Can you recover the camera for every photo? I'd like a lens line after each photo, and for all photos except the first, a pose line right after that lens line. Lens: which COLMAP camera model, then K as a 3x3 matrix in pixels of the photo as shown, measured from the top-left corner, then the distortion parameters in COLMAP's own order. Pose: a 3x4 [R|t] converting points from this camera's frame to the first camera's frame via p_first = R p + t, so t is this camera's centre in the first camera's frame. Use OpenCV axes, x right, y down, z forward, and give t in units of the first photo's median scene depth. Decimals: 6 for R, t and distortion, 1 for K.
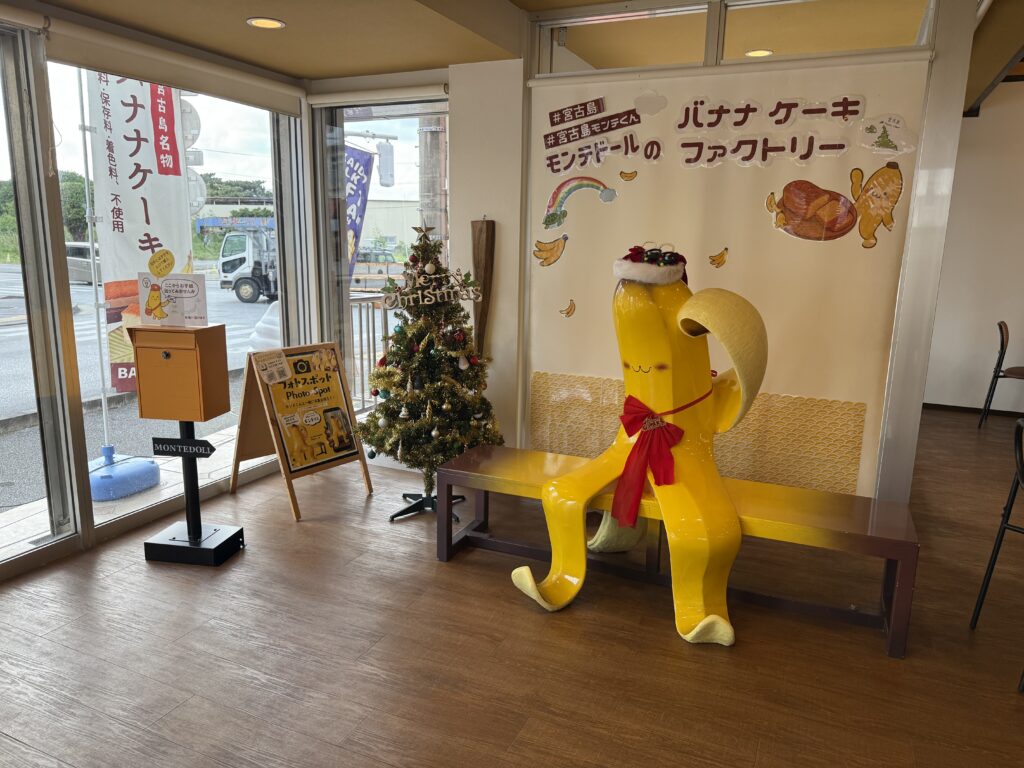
lens RADIAL K [[726.7, 0, 512.0], [0, 726.7, 384.0], [0, 0, 1]] dist [0.097236, -0.143734]
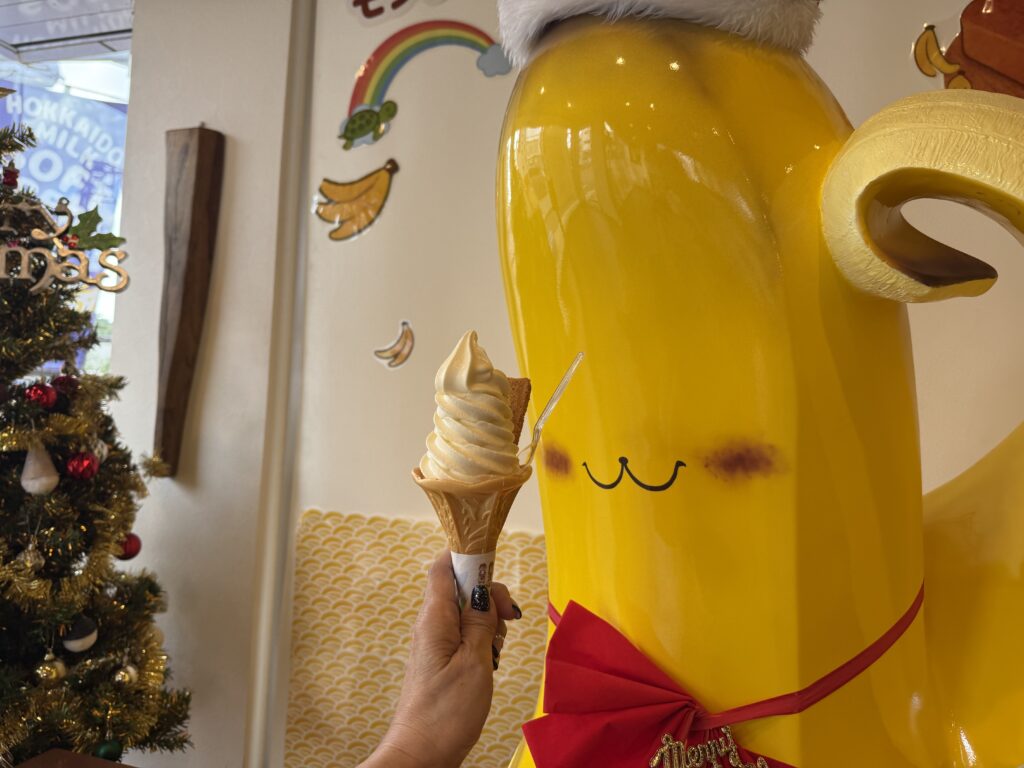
lens RADIAL K [[726.7, 0, 512.0], [0, 726.7, 384.0], [0, 0, 1]] dist [0.097236, -0.143734]
pose [[0.991450, 0.039730, 0.124288, 0.103998], [-0.012319, 0.976765, -0.213960, -0.000318], [-0.129901, 0.210599, 0.968903, 0.704783]]
